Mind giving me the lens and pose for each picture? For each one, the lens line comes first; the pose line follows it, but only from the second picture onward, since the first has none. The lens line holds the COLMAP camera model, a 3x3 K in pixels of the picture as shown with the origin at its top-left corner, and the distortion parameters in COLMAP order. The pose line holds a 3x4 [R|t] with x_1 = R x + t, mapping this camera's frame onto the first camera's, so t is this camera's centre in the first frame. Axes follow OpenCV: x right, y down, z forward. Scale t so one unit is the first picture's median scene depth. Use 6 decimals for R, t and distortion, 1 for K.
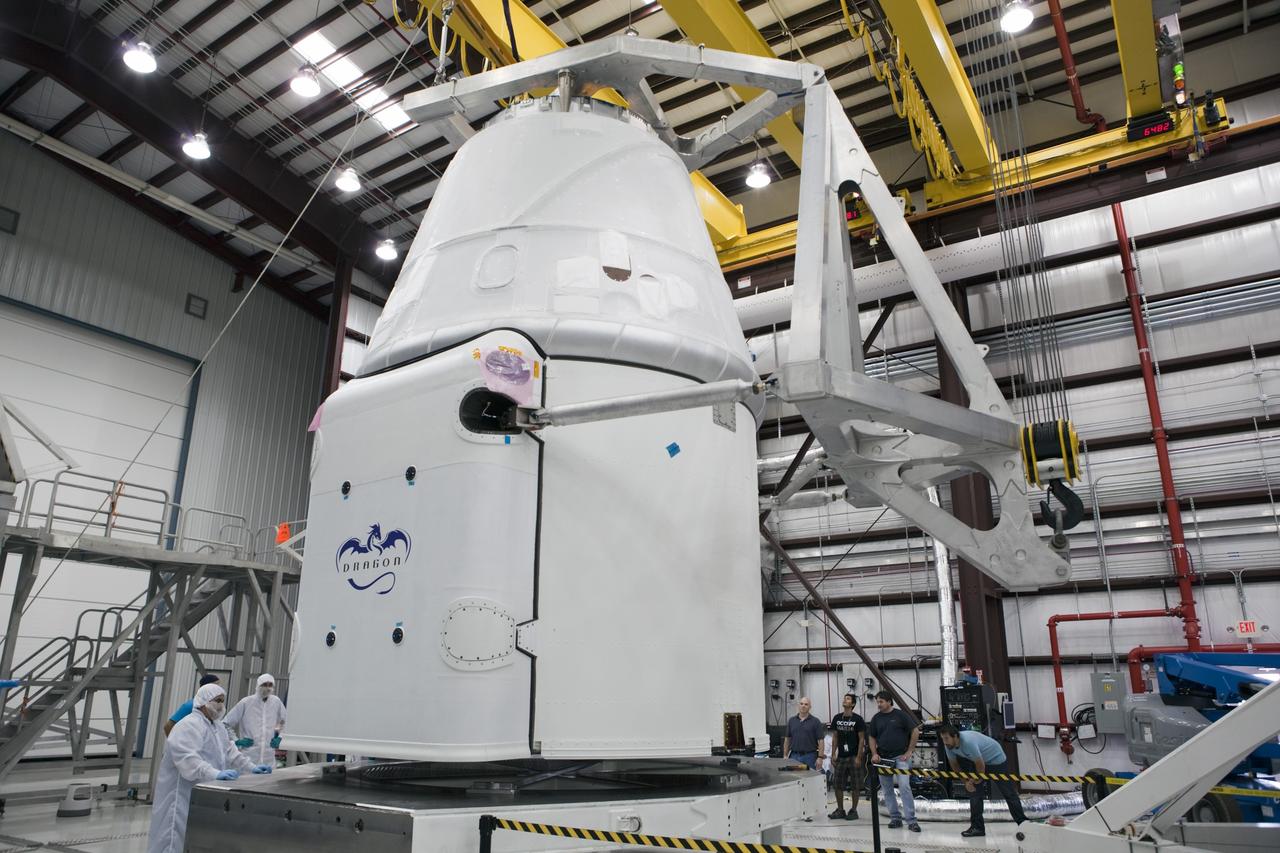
lens RADIAL K [[860.2, 0, 627.0], [0, 860.2, 430.8], [0, 0, 1]] dist [-0.107352, 0.070807]
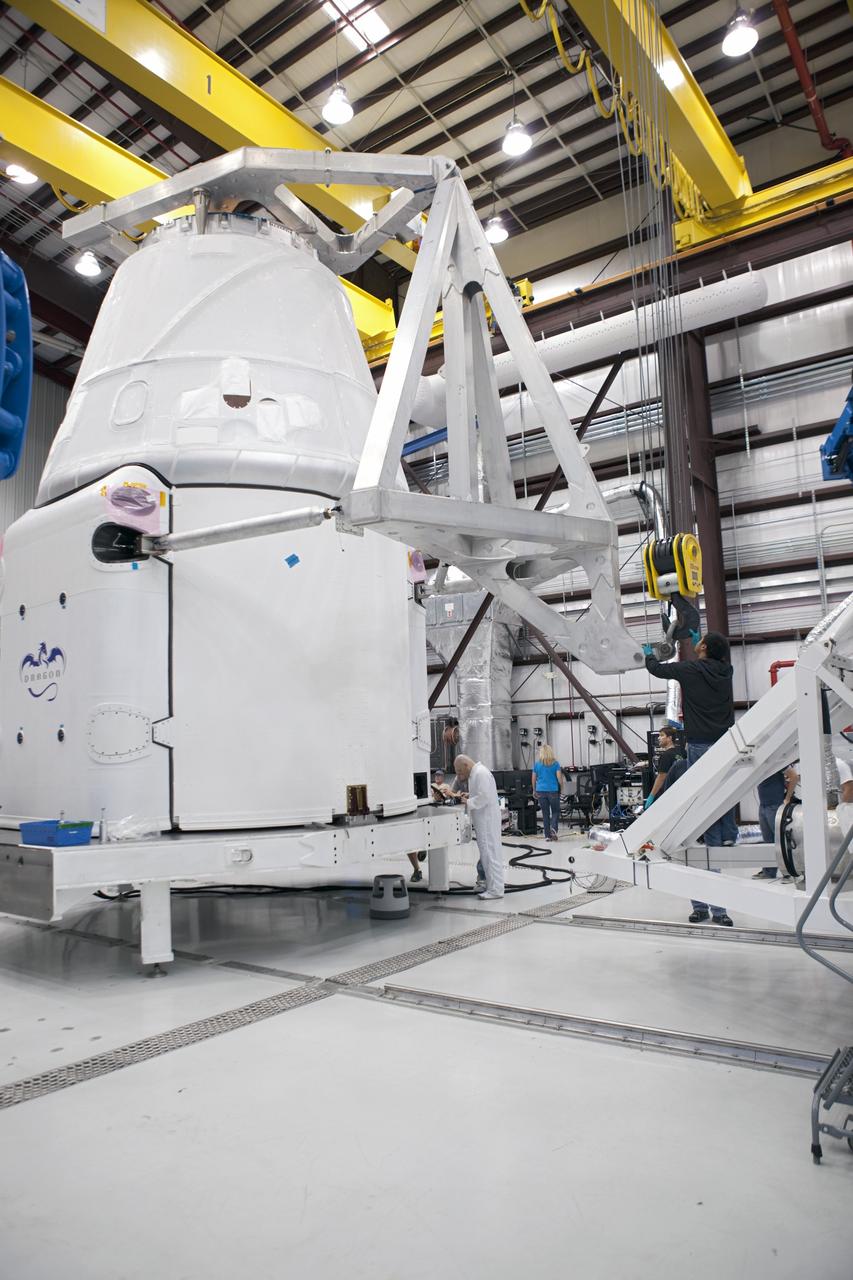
lens RADIAL K [[860.2, 0, 426.5], [0, 860.2, 640.0], [0, 0, 1]] dist [-0.107352, 0.070807]
pose [[0.997264, -0.050795, -0.053715, 0.230893], [0.060274, 0.979366, 0.192898, -0.066816], [0.042809, -0.195608, 0.979747, -0.093572]]
